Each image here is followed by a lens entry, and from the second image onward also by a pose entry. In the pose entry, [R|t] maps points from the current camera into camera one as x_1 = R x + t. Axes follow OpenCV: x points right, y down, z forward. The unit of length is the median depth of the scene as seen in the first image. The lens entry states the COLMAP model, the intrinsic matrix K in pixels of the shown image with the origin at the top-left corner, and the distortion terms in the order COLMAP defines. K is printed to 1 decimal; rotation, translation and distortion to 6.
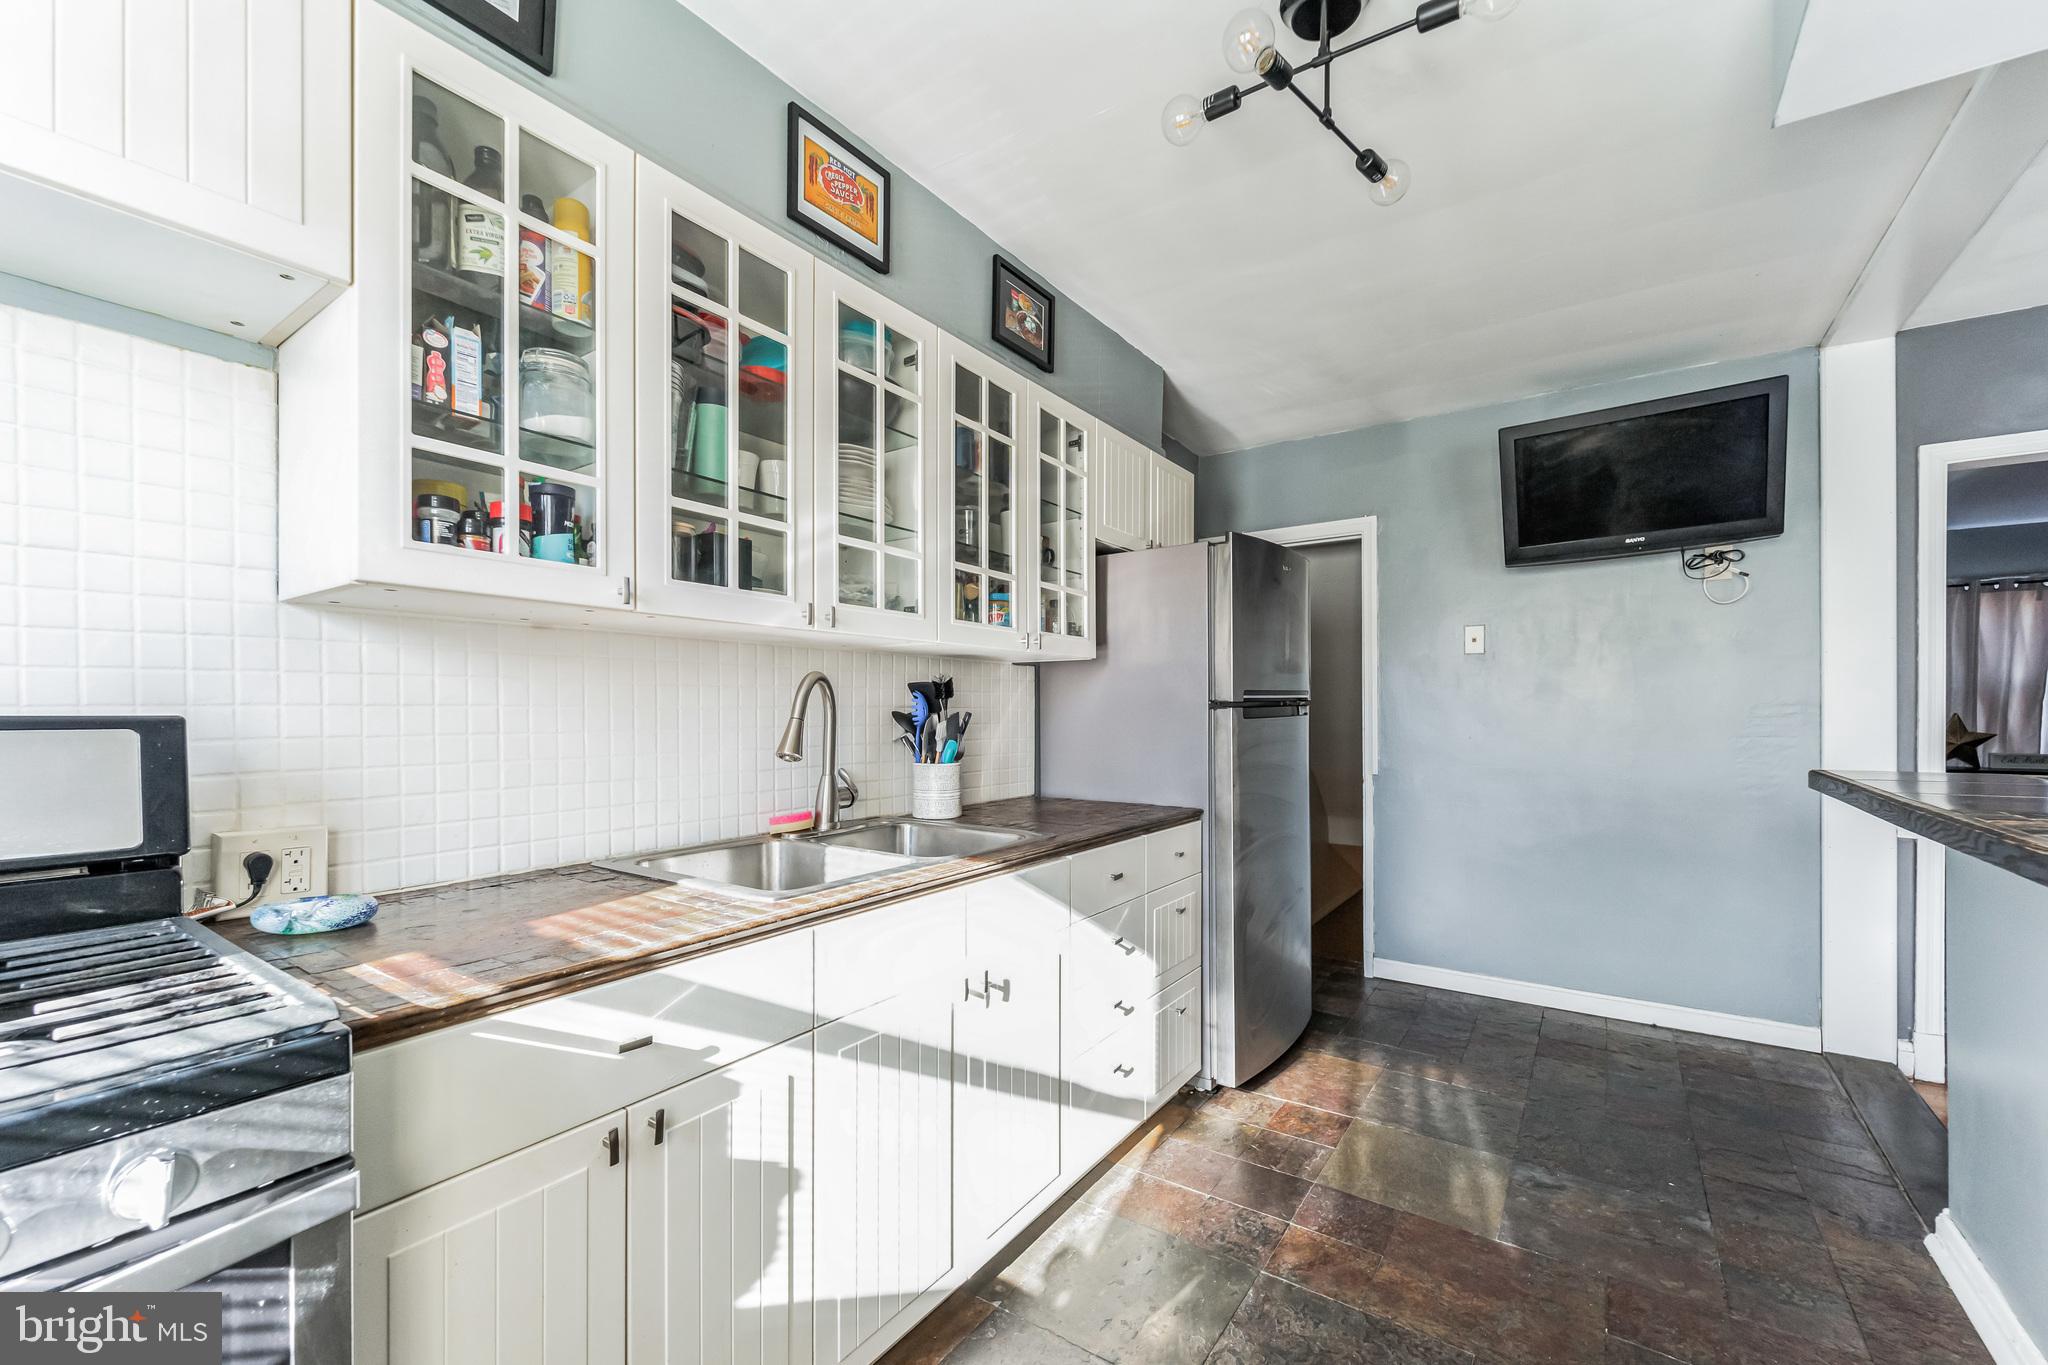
lens RADIAL K [[835.5, 0, 1022.1], [0, 835.5, 704.3], [0, 0, 1]] dist [0.001567, -0.000037]
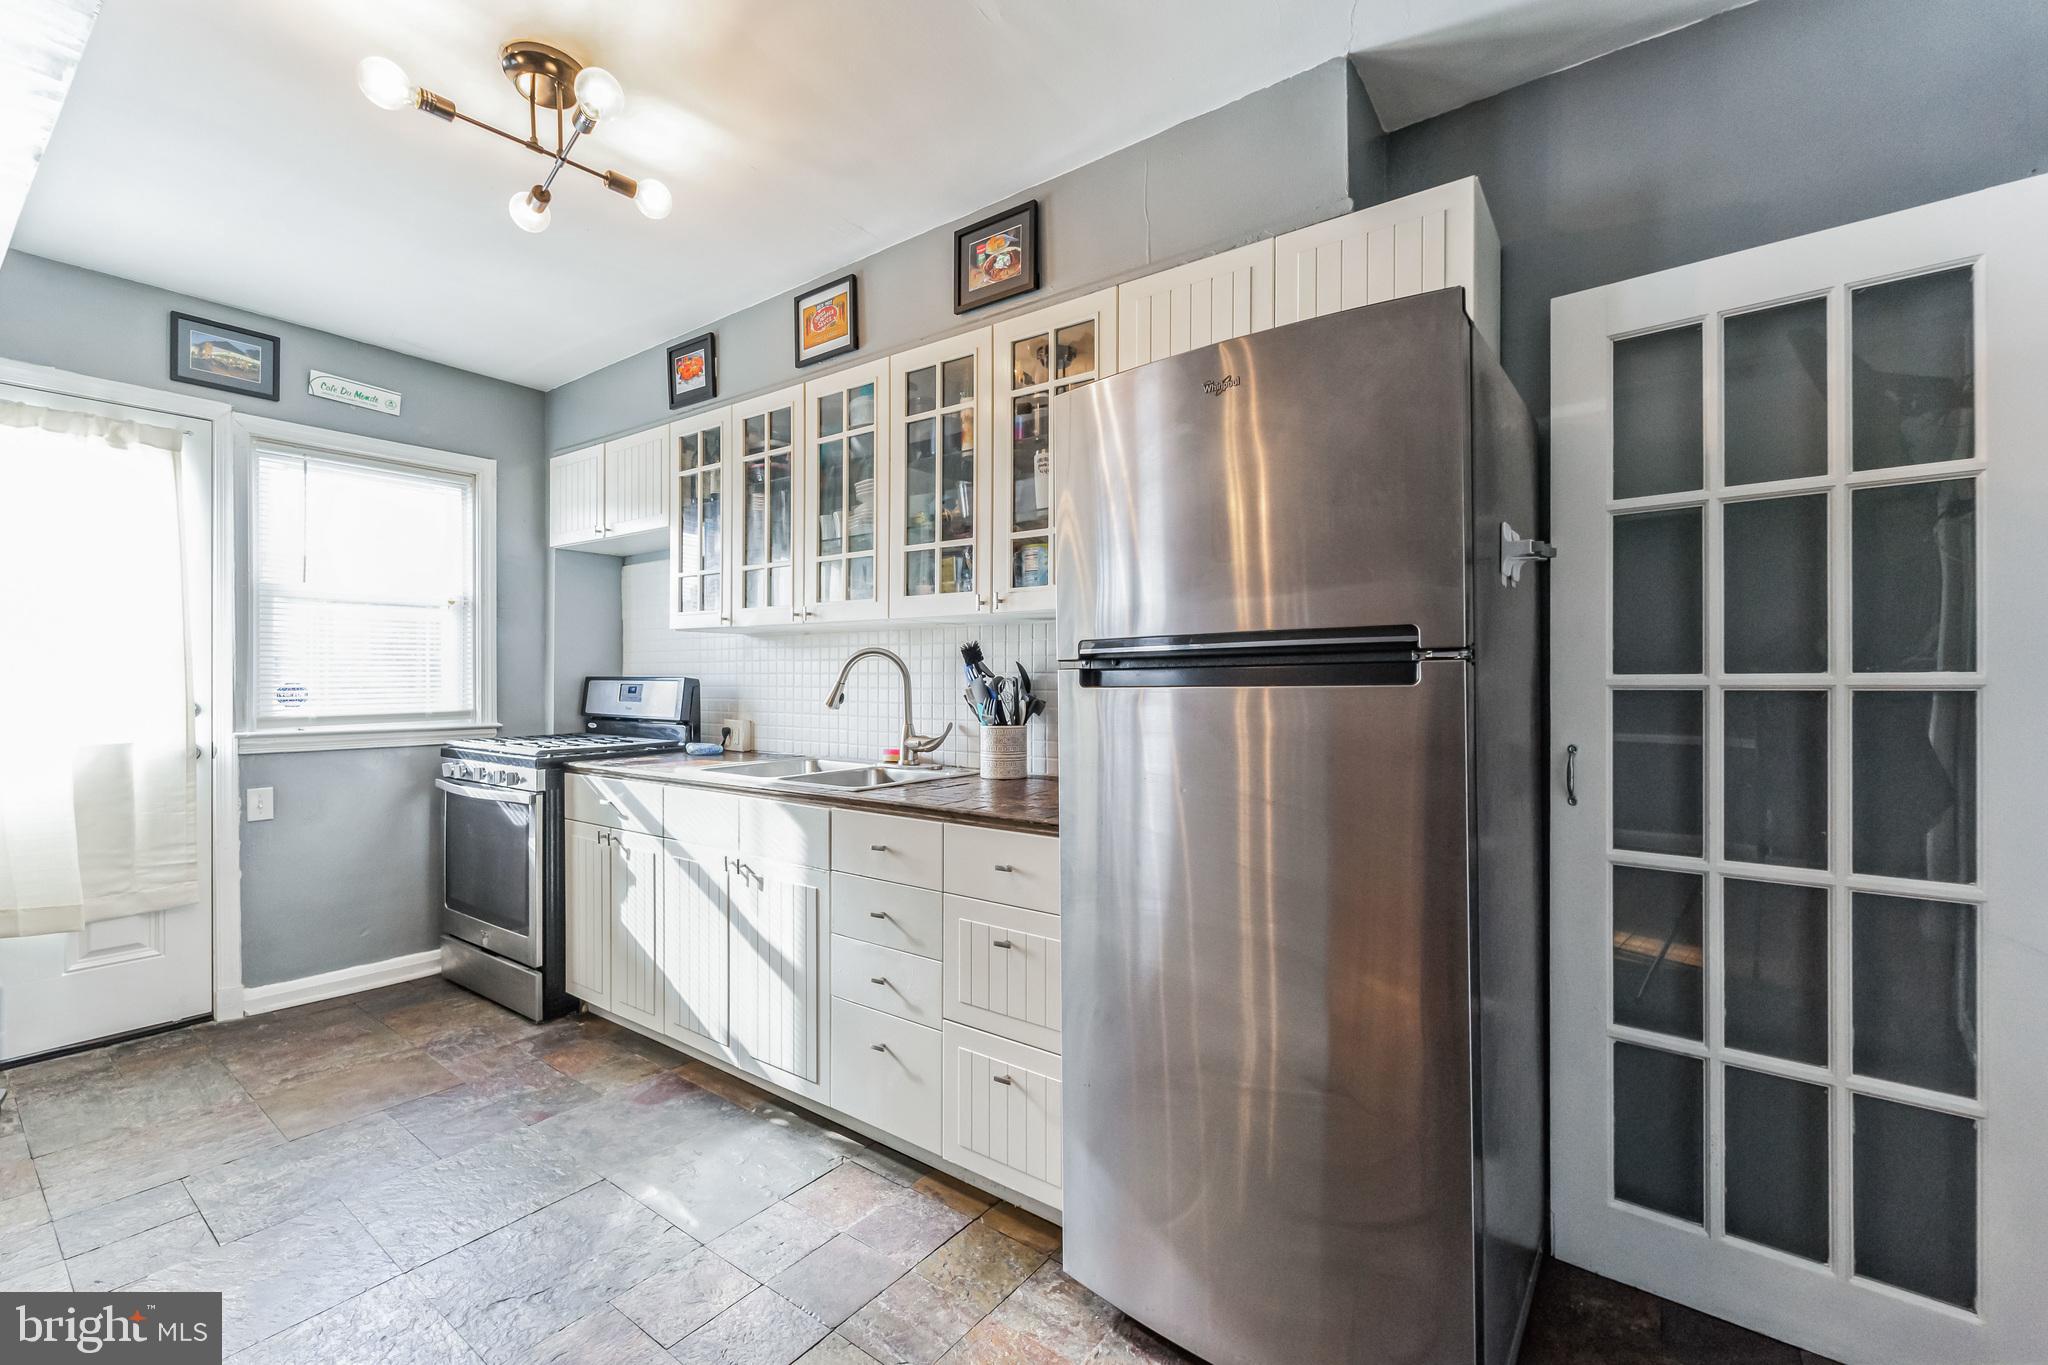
lens RADIAL K [[835.5, 0, 1032.4], [0, 835.5, 682.3], [0, 0, 1]] dist [0.001567, -0.000037]
pose [[-0.008777, -0.001942, -0.999960, 1.063900], [0.000755, 0.999998, -0.001948, 0.020584], [0.999961, -0.000772, -0.008776, 1.175655]]
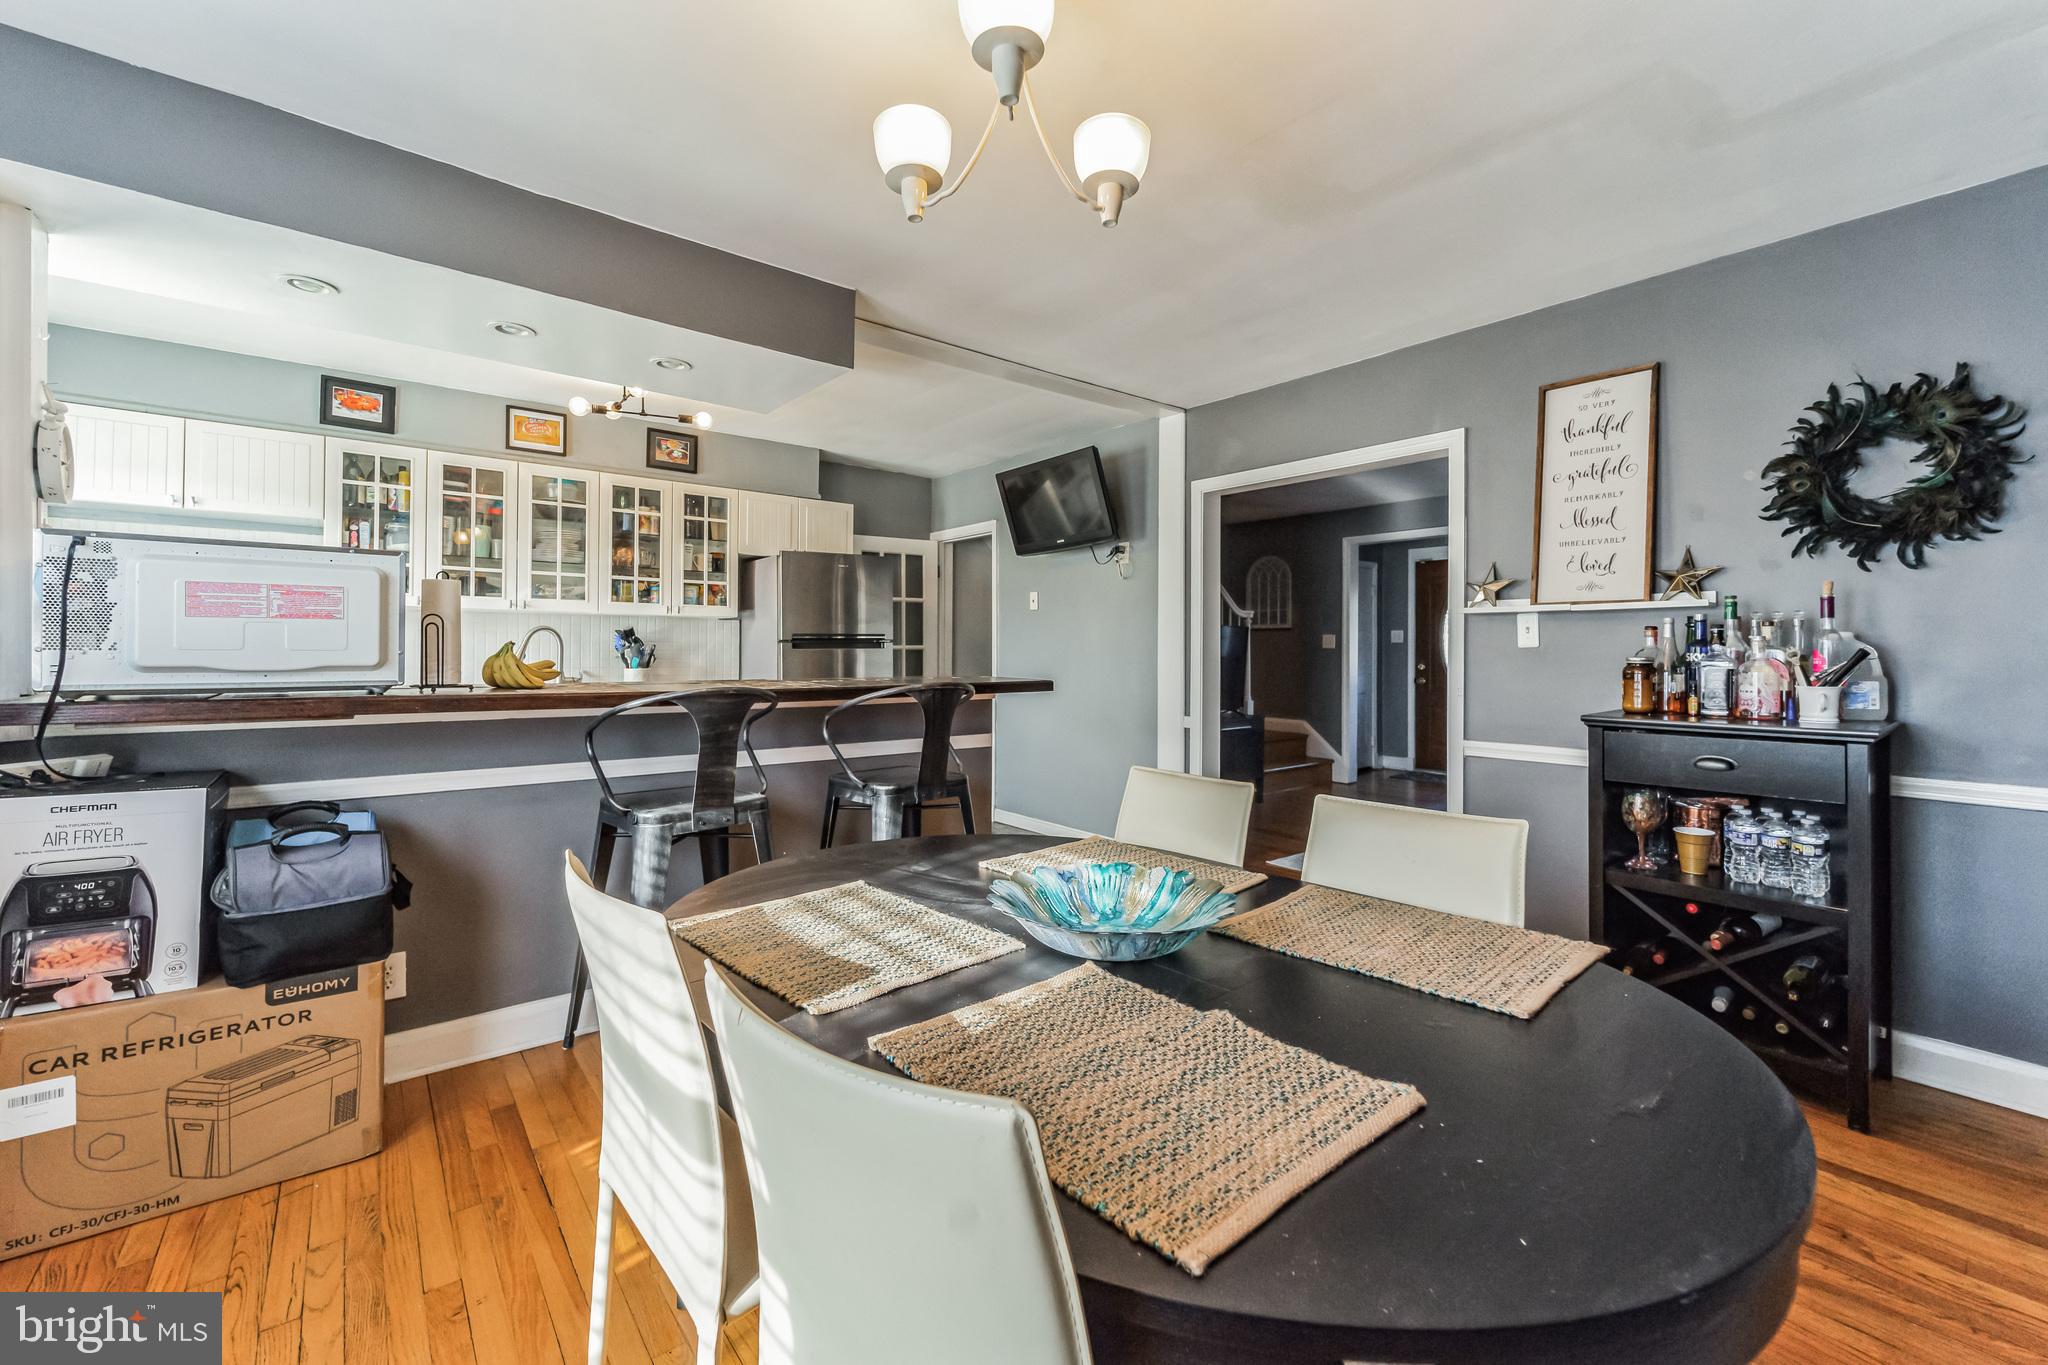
lens RADIAL K [[835.5, 0, 1029.3], [0, 835.5, 643.5], [0, 0, 1]] dist [0.001567, -0.000037]
pose [[0.963567, 0.002763, -0.267451, 1.566331], [-0.002620, 0.999996, 0.000893, 0.005950], [0.267453, -0.000159, 0.963571, -0.835814]]
